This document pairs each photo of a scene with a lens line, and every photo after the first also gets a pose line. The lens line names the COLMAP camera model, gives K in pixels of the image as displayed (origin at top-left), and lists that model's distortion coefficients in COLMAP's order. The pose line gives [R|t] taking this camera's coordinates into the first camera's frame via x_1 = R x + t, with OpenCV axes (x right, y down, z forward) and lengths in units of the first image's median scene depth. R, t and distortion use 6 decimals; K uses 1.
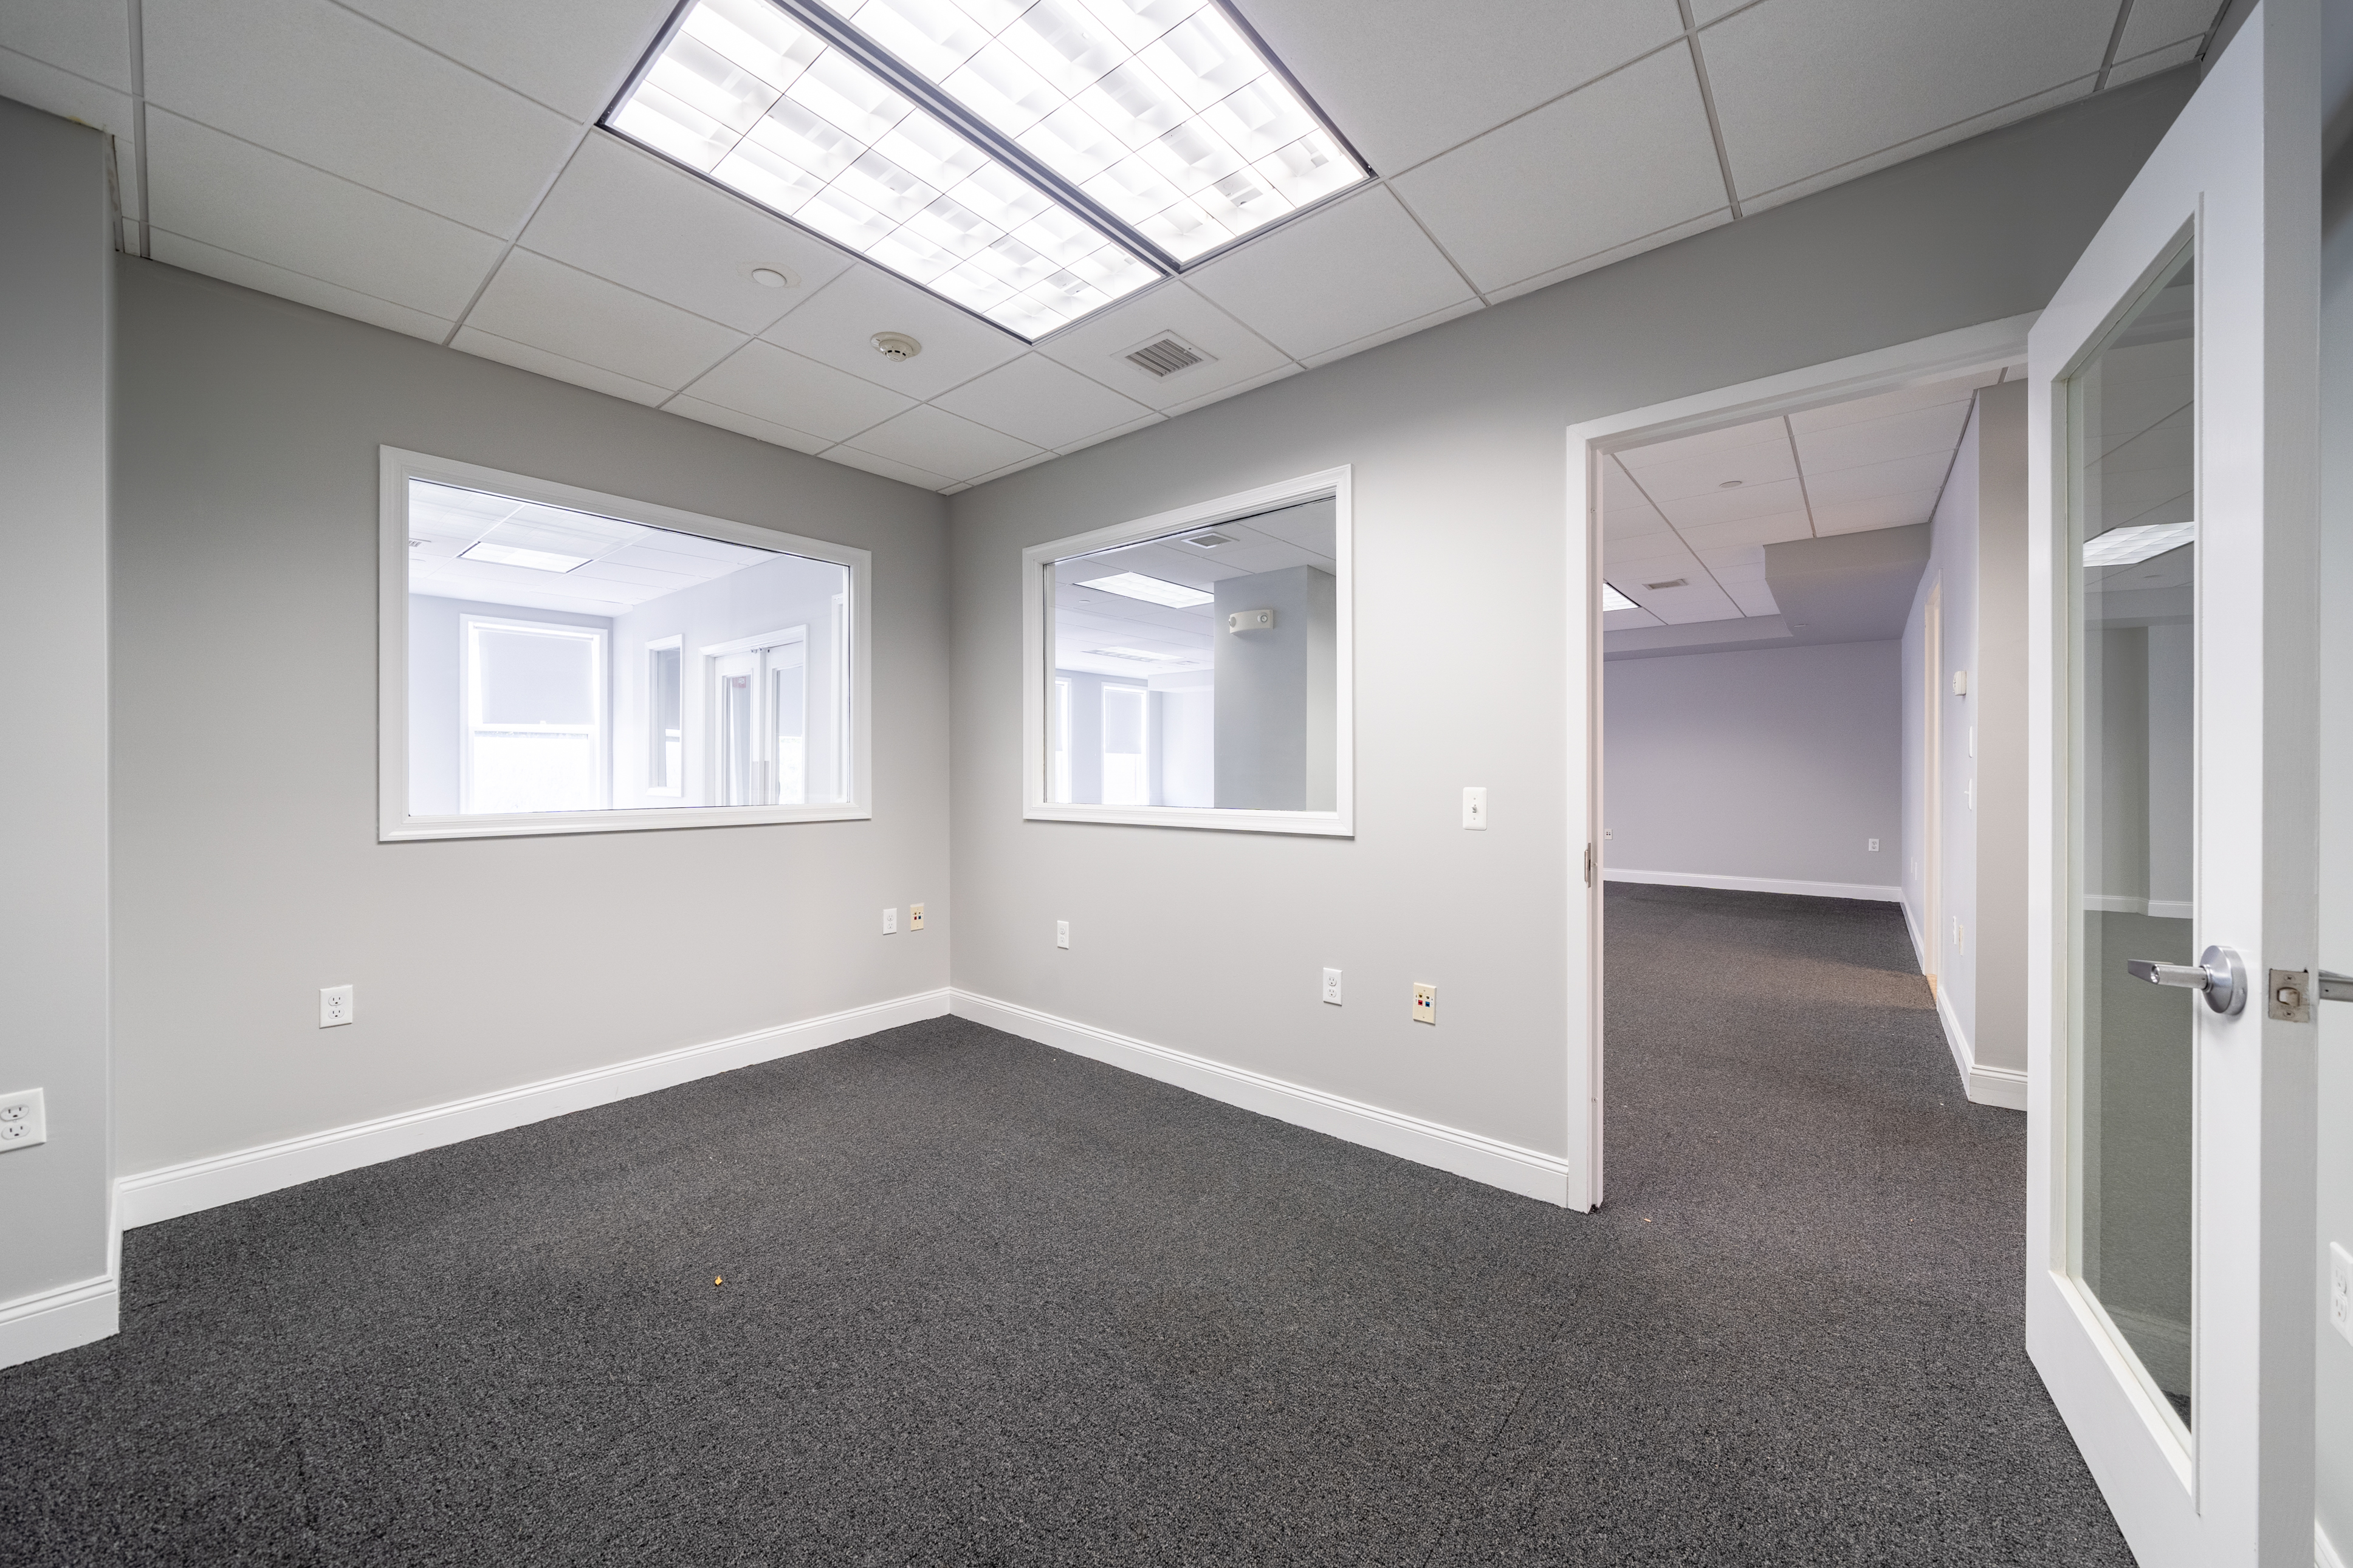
lens RADIAL K [[859.8, 0, 1174.5], [0, 859.8, 775.6], [0, 0, 1]] dist [-0.000987, -0.000051]
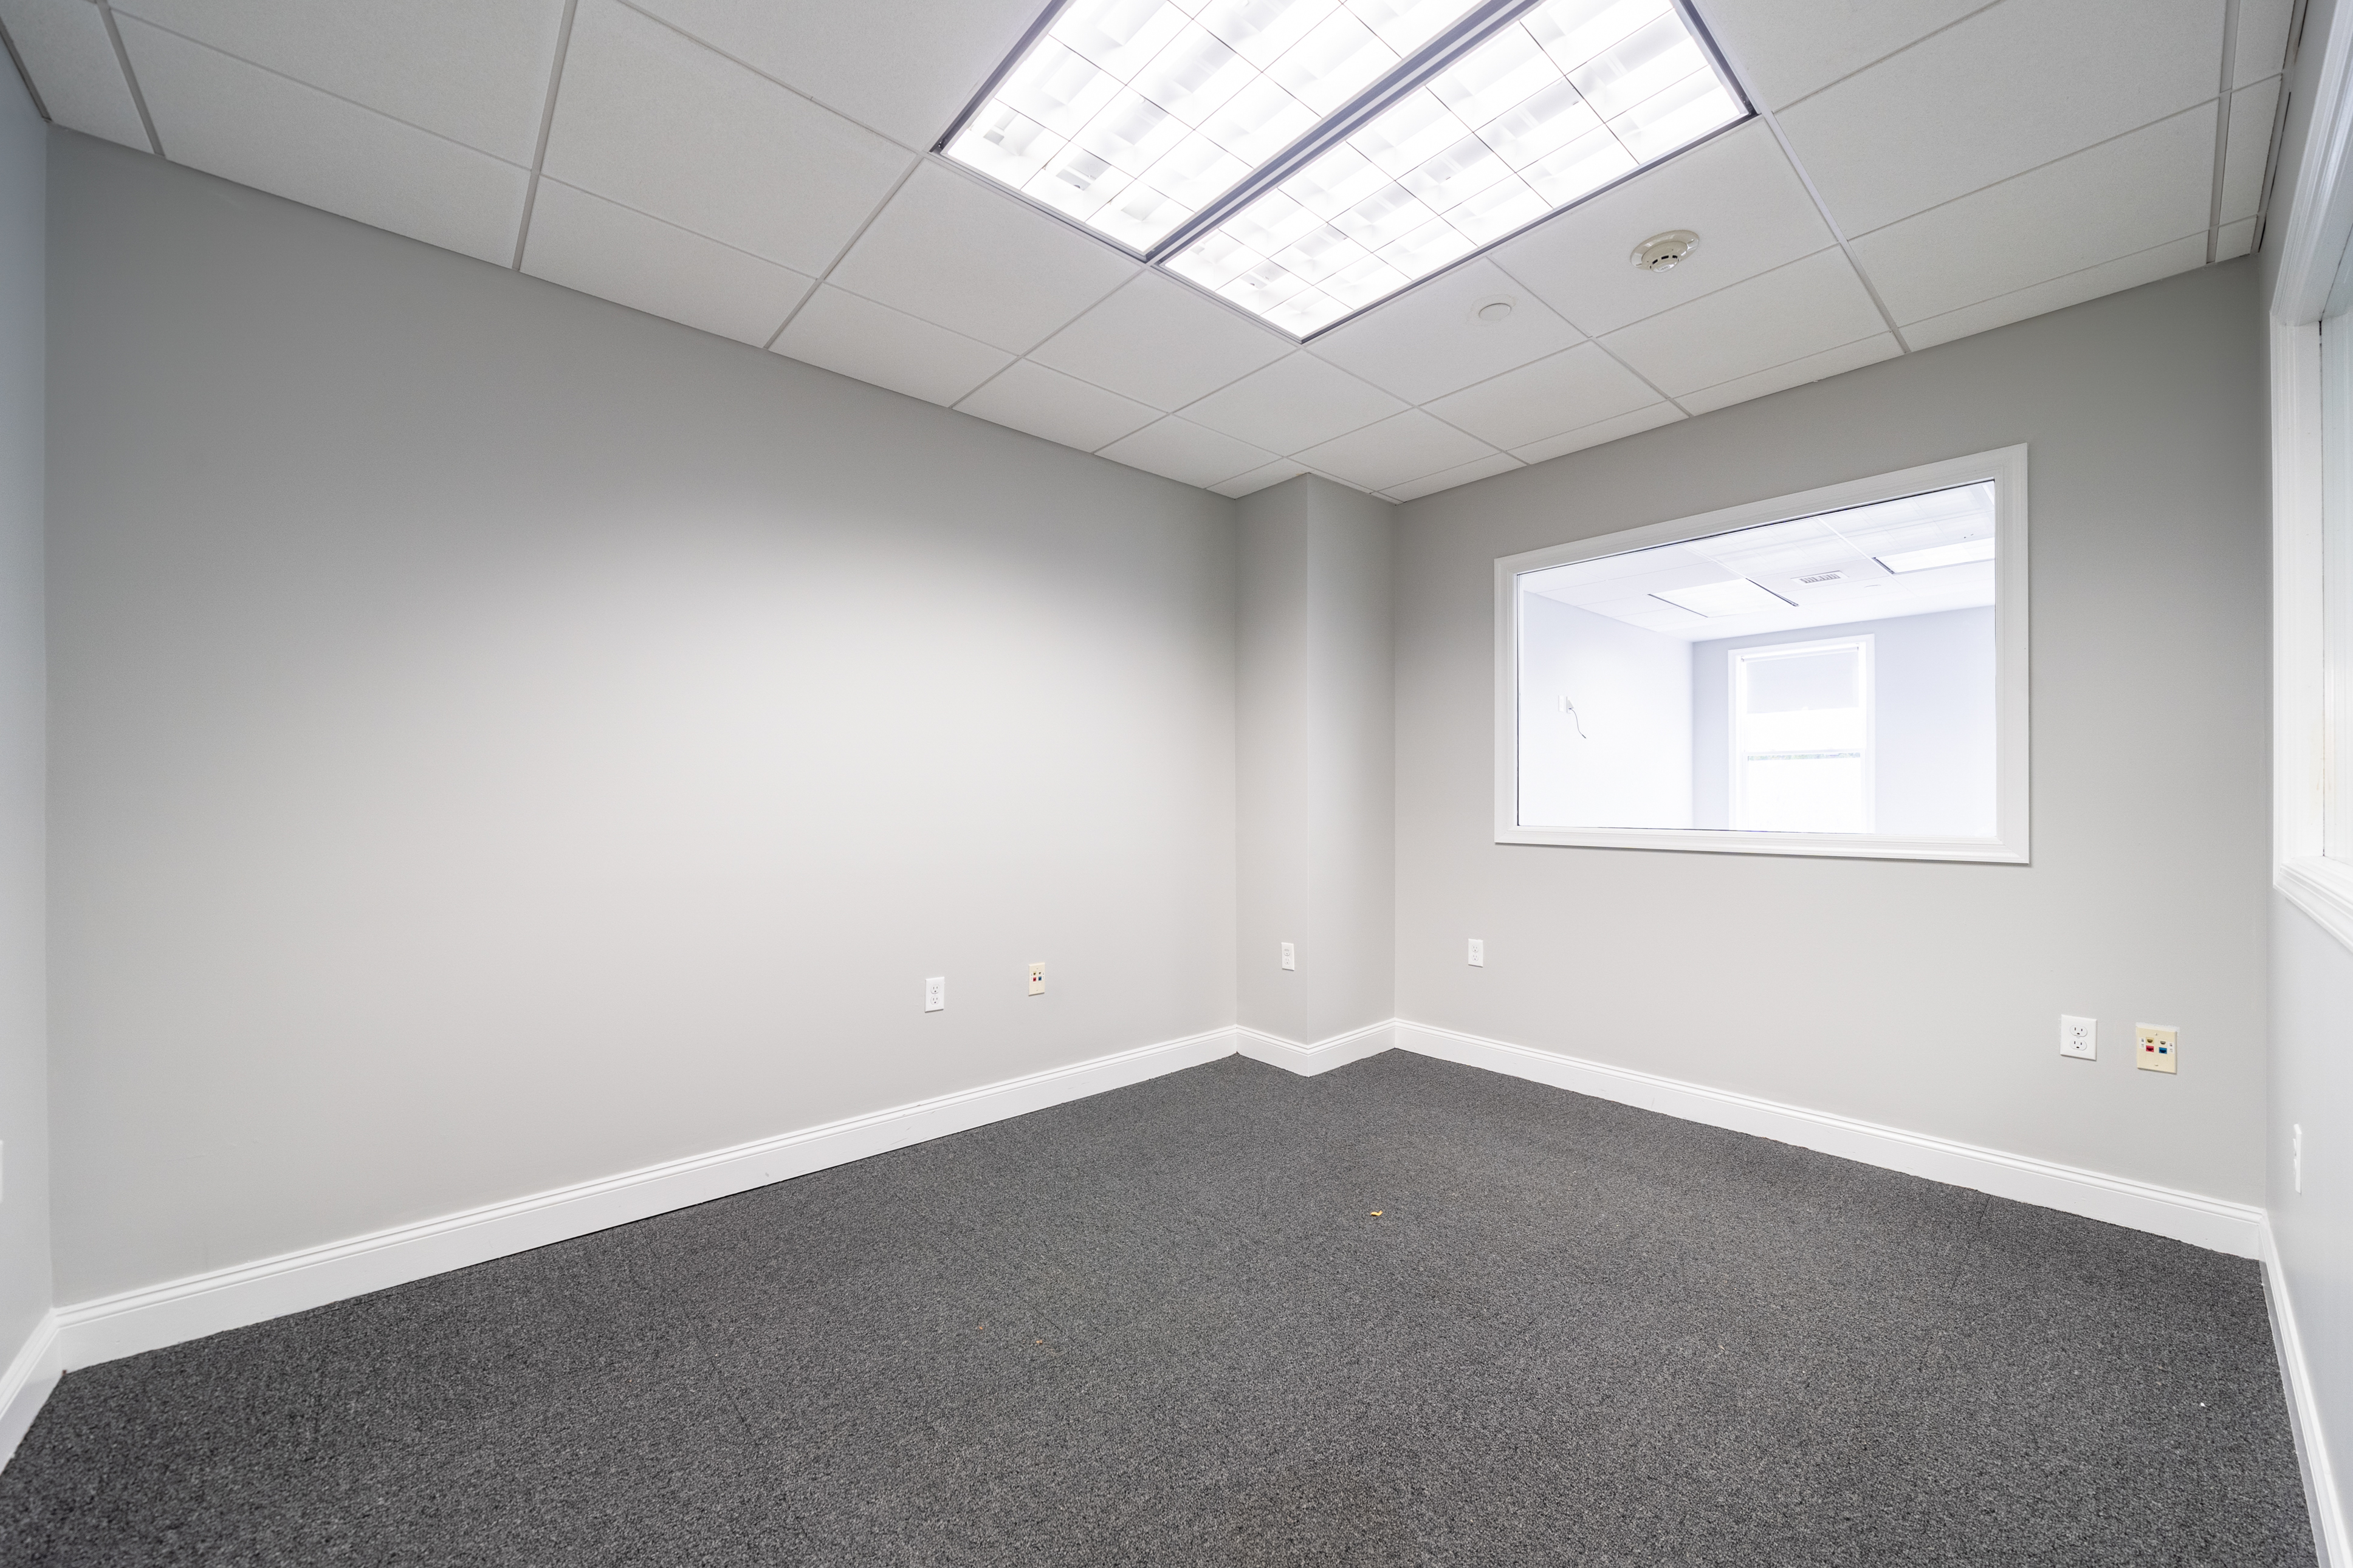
lens RADIAL K [[859.8, 0, 1174.7], [0, 859.8, 788.8], [0, 0, 1]] dist [-0.000987, -0.000051]
pose [[-0.148479, -0.011365, -0.988850, 0.473661], [-0.005736, 0.999927, -0.010631, 0.007516], [0.988899, 0.004094, -0.148533, 0.607668]]
